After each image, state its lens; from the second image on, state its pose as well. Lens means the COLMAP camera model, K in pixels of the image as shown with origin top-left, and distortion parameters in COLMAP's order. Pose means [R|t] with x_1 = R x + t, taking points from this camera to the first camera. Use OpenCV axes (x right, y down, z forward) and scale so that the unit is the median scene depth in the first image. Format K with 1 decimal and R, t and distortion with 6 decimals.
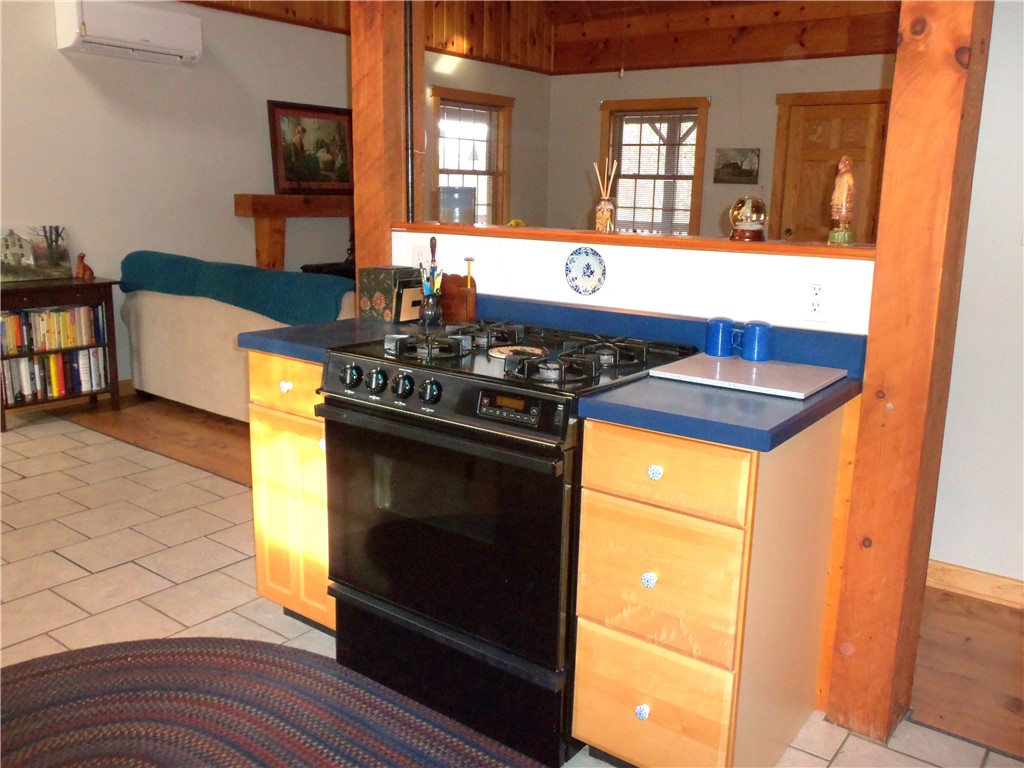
lens RADIAL K [[874.3, 0, 540.4], [0, 874.3, 389.0], [0, 0, 1]] dist [-0.016574, 0.008139]
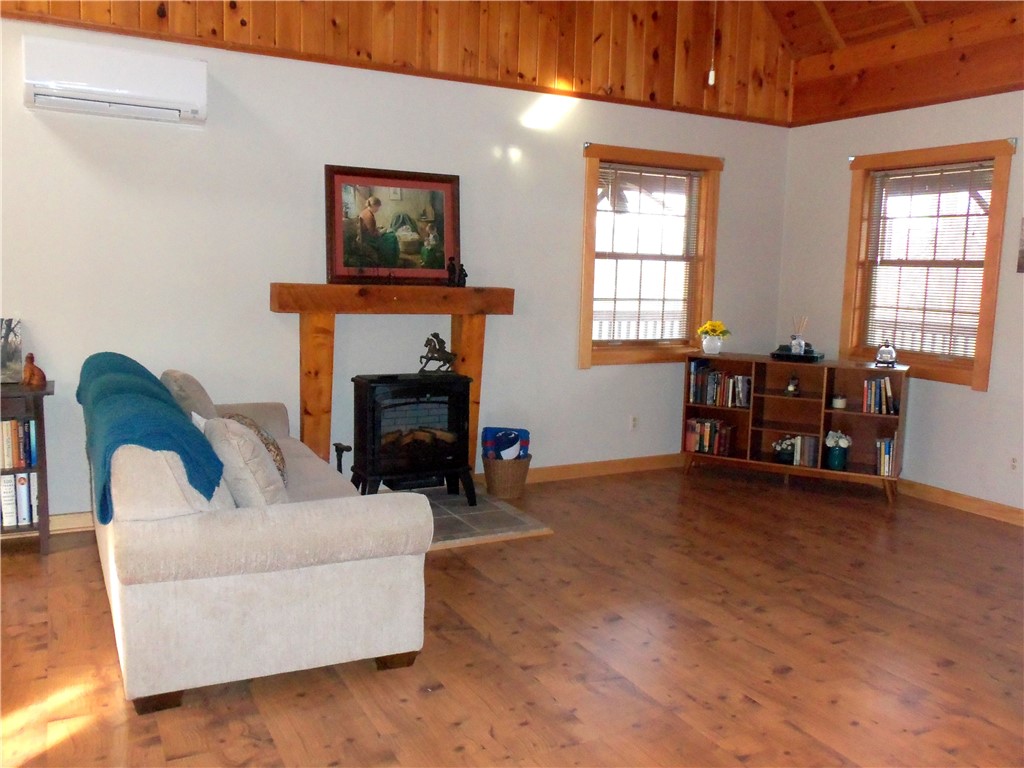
lens RADIAL K [[874.3, 0, 535.3], [0, 874.3, 388.1], [0, 0, 1]] dist [-0.016574, 0.008139]
pose [[0.906757, 0.059368, -0.417452, 0.181136], [-0.100716, 0.991876, -0.077708, -0.083892], [0.409448, 0.112506, 0.905370, 0.360453]]
